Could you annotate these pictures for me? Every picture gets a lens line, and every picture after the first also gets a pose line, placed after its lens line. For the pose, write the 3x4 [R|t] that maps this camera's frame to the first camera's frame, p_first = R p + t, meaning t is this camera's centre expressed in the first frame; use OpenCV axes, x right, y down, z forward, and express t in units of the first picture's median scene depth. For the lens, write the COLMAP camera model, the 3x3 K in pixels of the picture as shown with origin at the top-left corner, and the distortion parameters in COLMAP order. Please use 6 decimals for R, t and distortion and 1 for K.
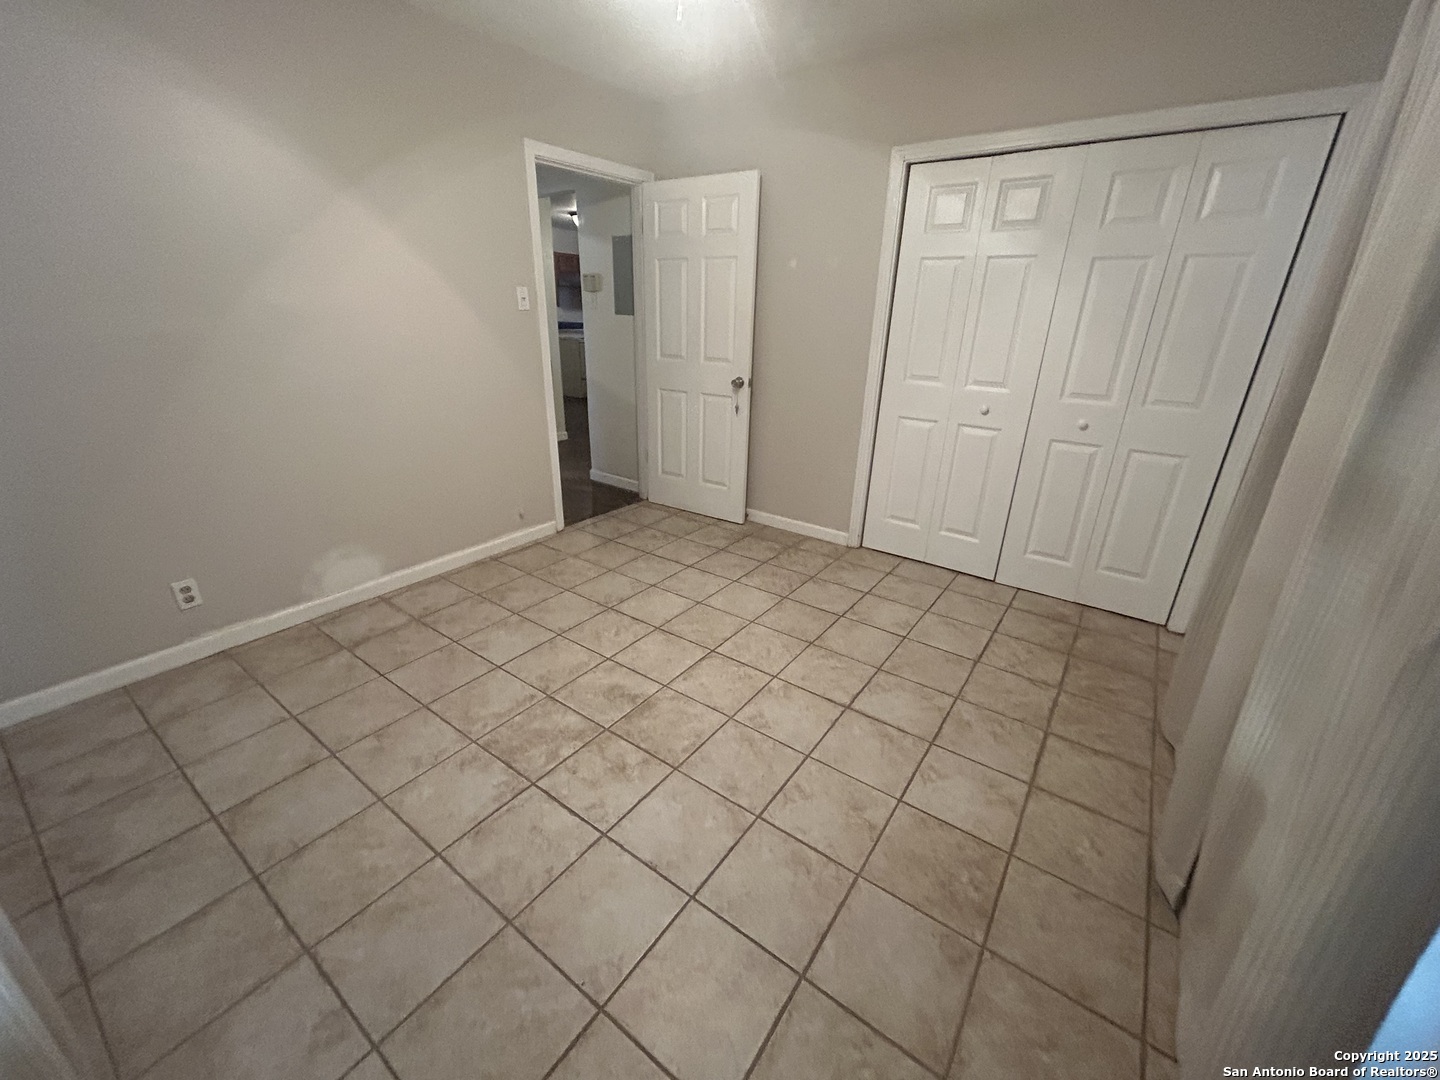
lens RADIAL K [[583.8, 0, 720.0], [0, 583.8, 540.0], [0, 0, 1]] dist [-0.000467, 0.000249]
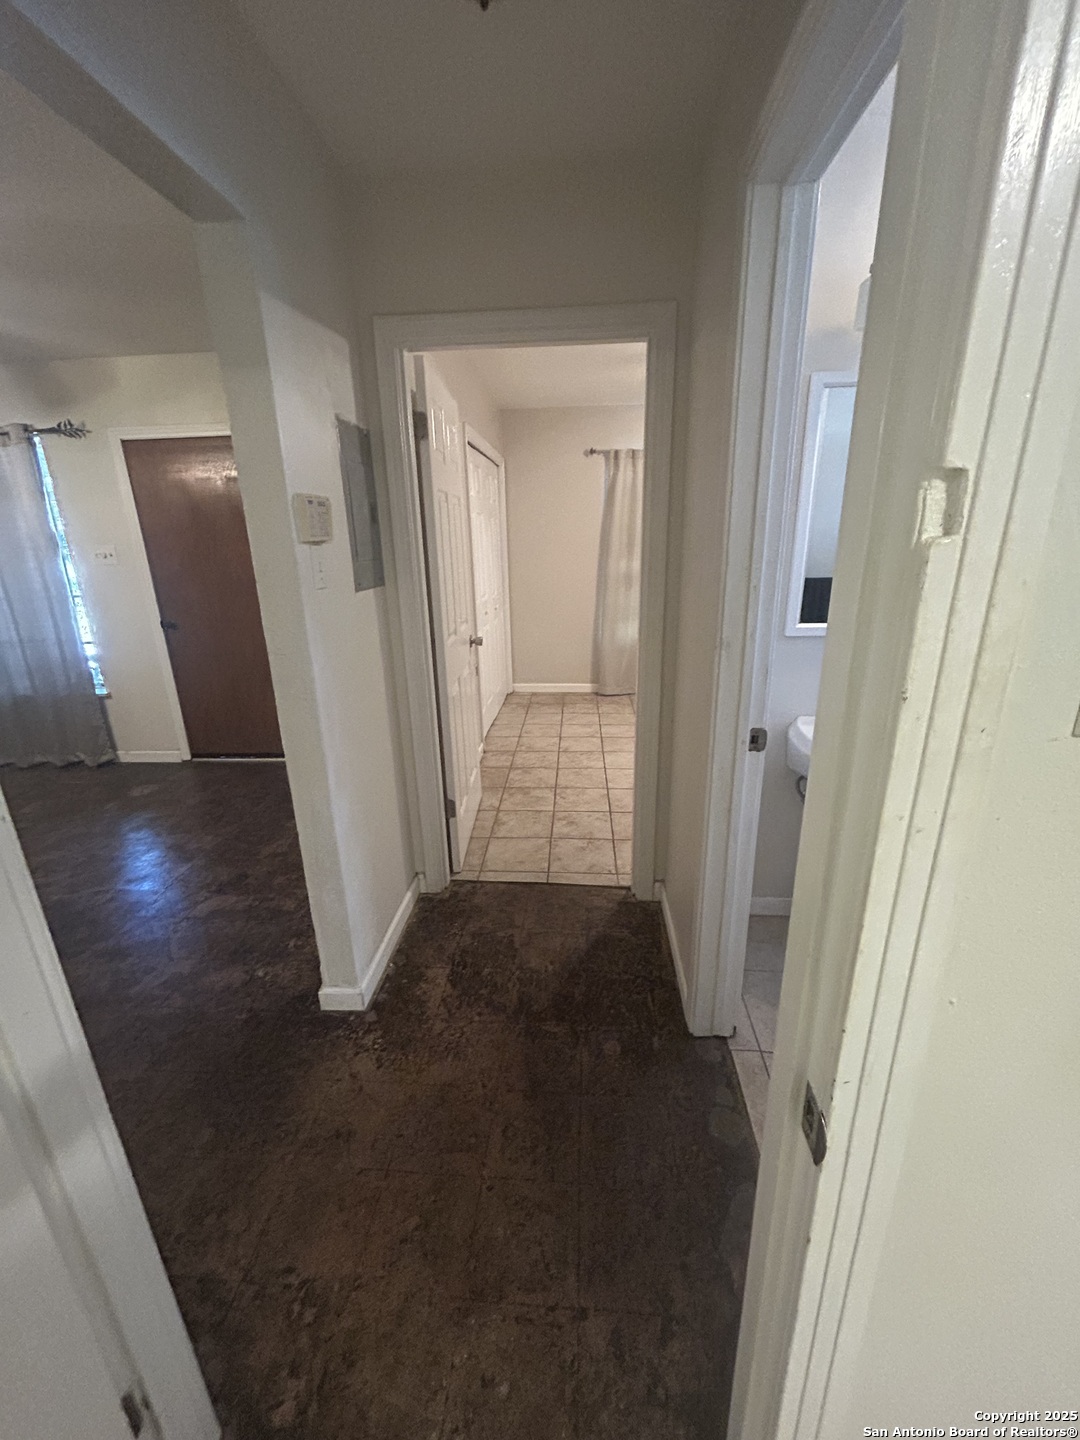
lens RADIAL K [[567.3, 0, 540.0], [0, 567.3, 720.0], [0, 0, 1]] dist [0.001721, 0.000214]
pose [[-0.532039, -0.261676, 0.805270, -1.105184], [0.325304, 0.814886, 0.479727, -0.830905], [-0.781737, 0.517191, -0.348427, 1.958618]]
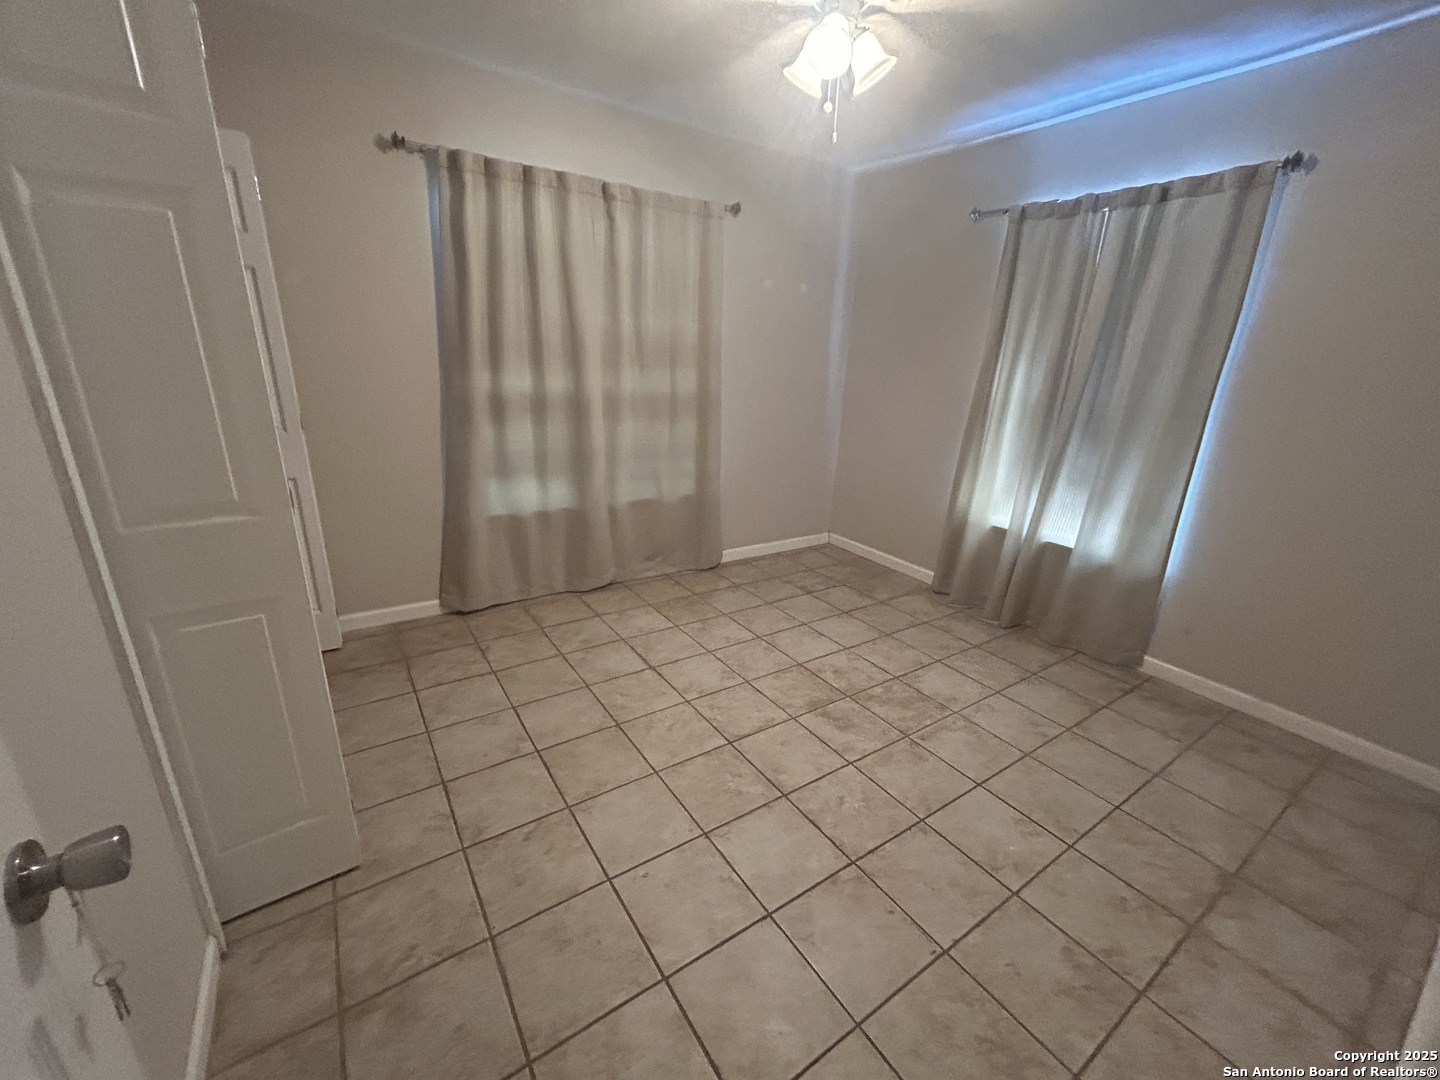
lens RADIAL K [[579.9, 0, 716.5], [0, 579.9, 538.6], [0, 0, 1]] dist [-0.002938, -0.000511]
pose [[-0.934848, -0.166952, 0.313347, -0.226231], [0.071497, 0.775947, 0.626733, -0.626060], [-0.347775, 0.608304, -0.713456, 1.530797]]
